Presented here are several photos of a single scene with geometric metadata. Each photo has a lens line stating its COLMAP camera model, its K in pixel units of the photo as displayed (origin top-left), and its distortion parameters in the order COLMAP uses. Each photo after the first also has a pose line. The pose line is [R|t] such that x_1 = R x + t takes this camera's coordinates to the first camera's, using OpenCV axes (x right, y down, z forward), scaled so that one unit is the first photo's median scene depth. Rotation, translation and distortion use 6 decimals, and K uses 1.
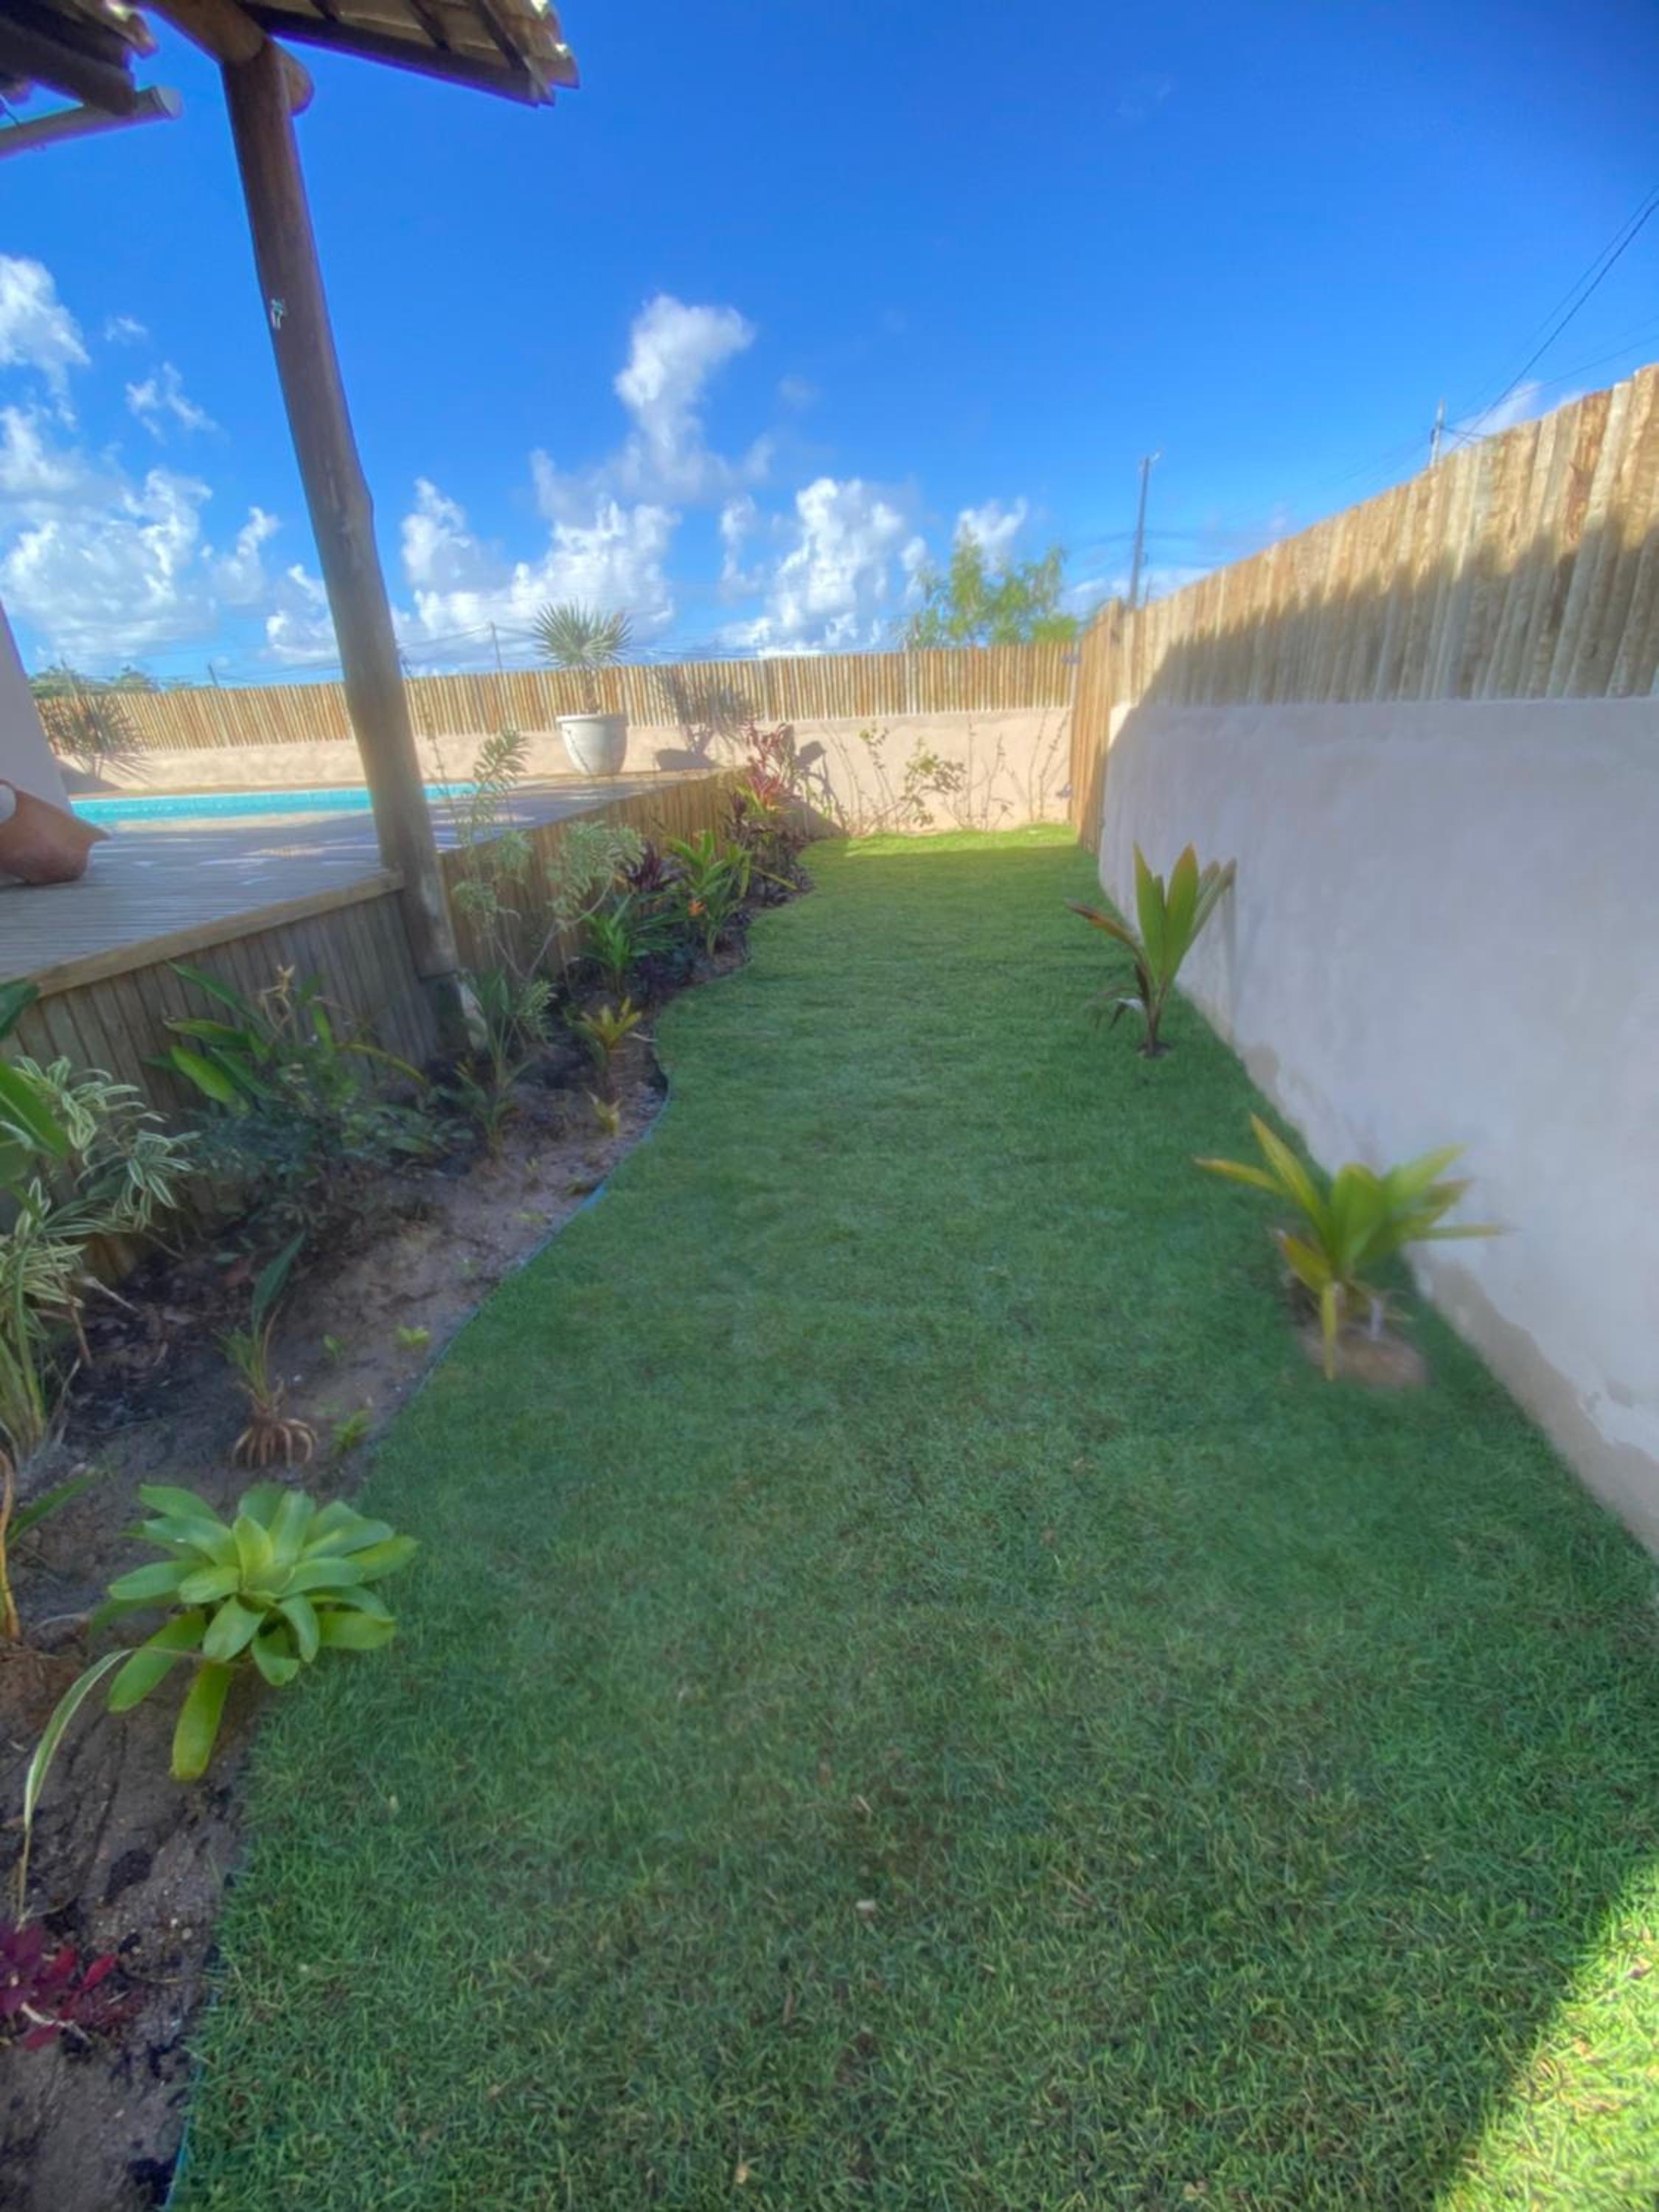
lens RADIAL K [[909.6, 0, 827.5], [0, 909.6, 1148.8], [0, 0, 1]] dist [0.018739, -0.024293]
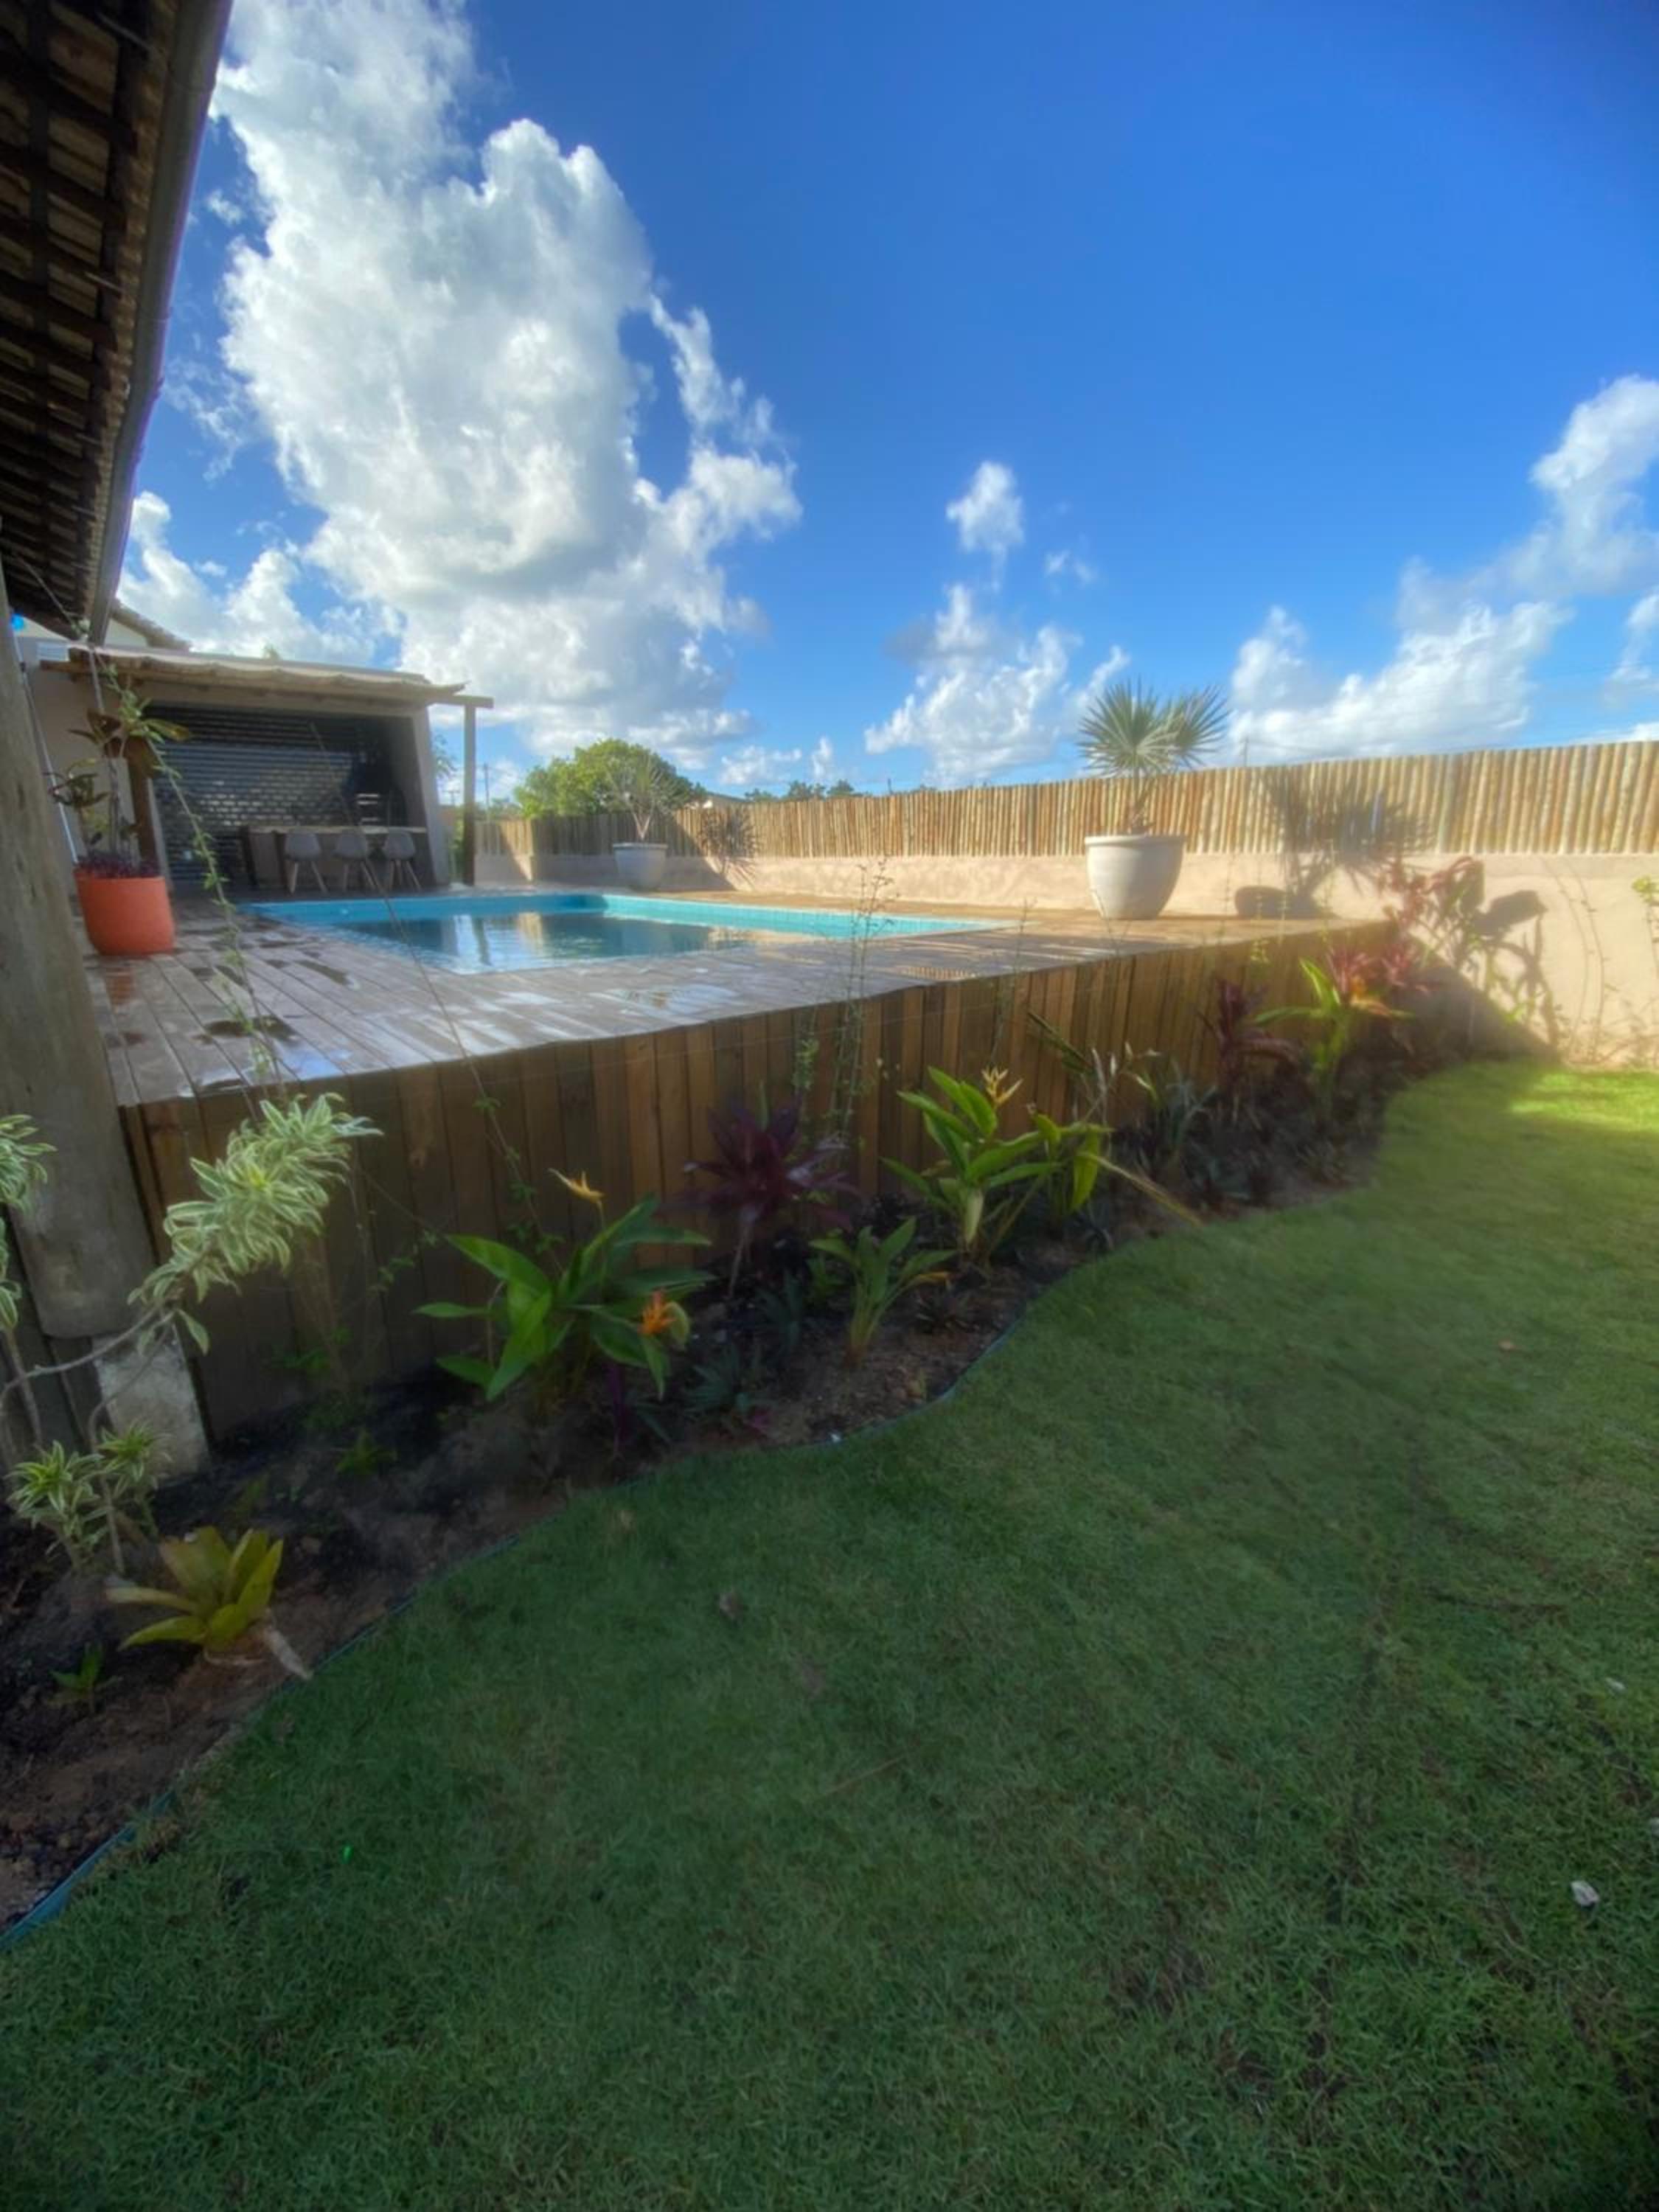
lens RADIAL K [[921.8, 0, 855.0], [0, 921.8, 1128.6], [0, 0, 1]] dist [-0.002445, -0.000261]
pose [[0.723928, 0.229690, -0.650516, 0.087442], [-0.310785, 0.950425, -0.010273, -0.180920], [0.615907, 0.209607, 0.759423, 0.364219]]
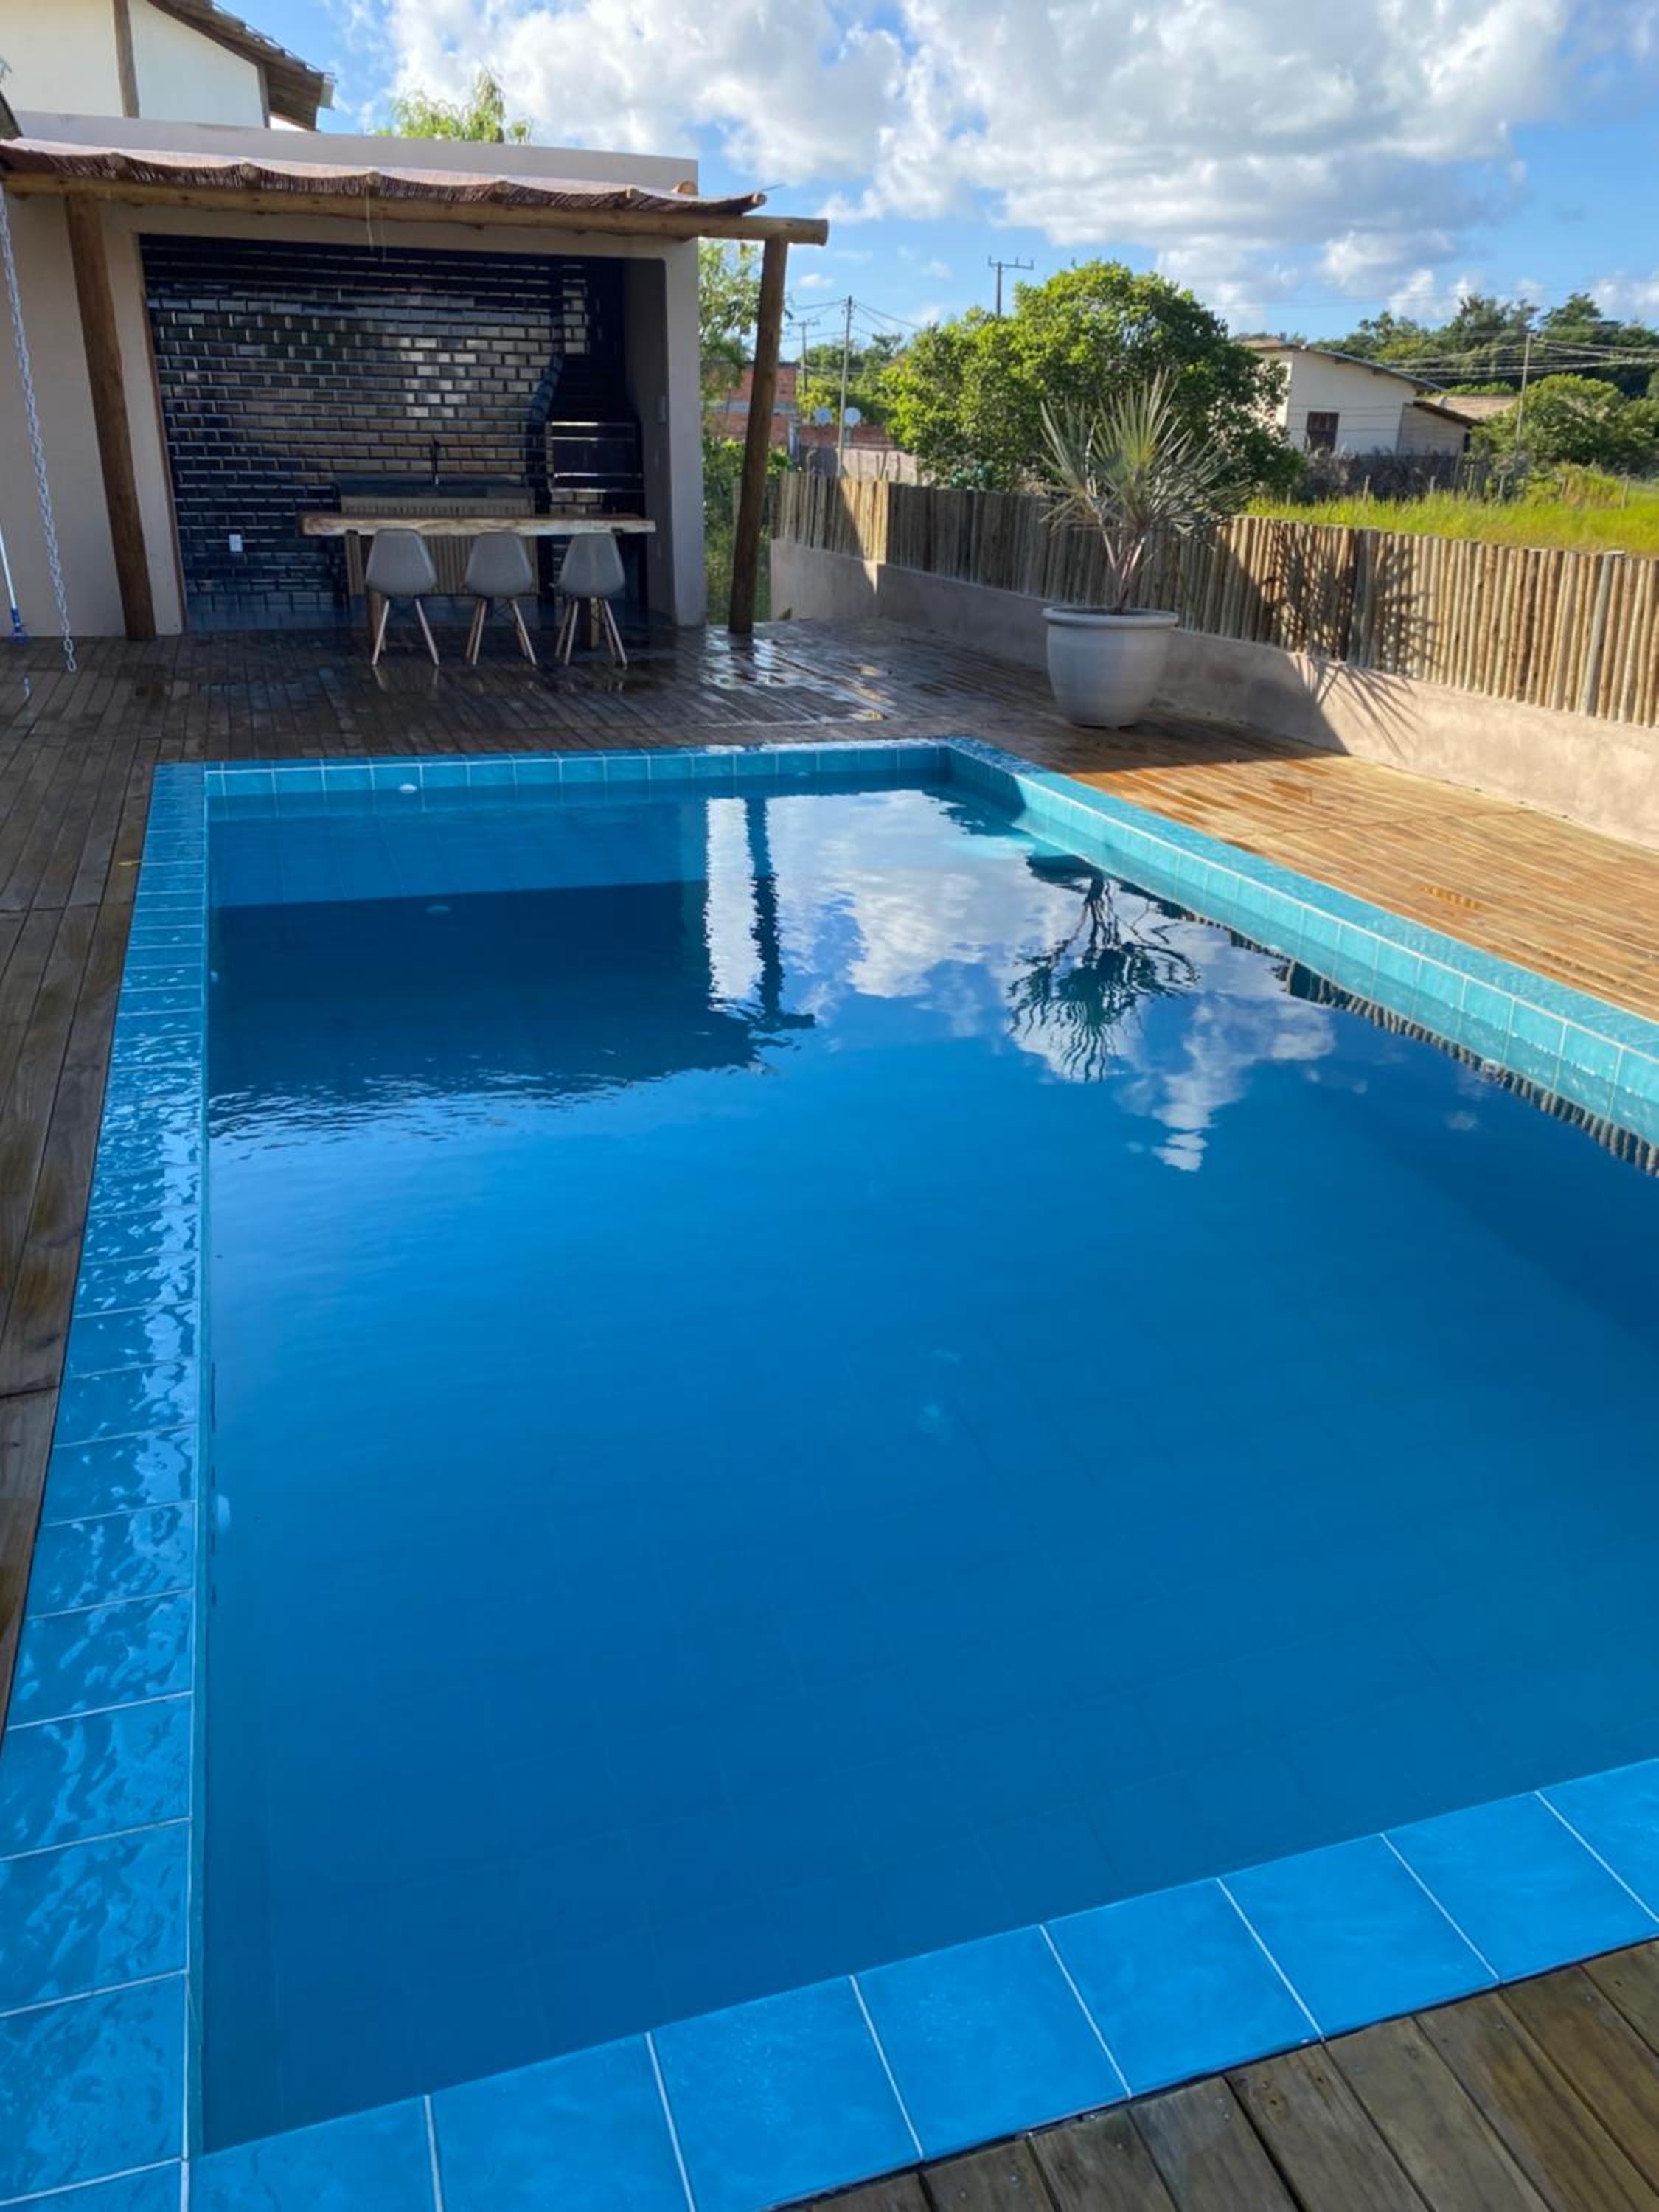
lens RADIAL K [[1714.7, 0, 881.0], [0, 1714.7, 1116.6], [0, 0, 1]] dist [0.005316, 0.010566]
pose [[0.436857, 0.379393, -0.815608, -0.198311], [-0.411188, 0.890654, 0.194061, -0.342982], [0.800050, 0.250592, 0.545090, 0.503132]]
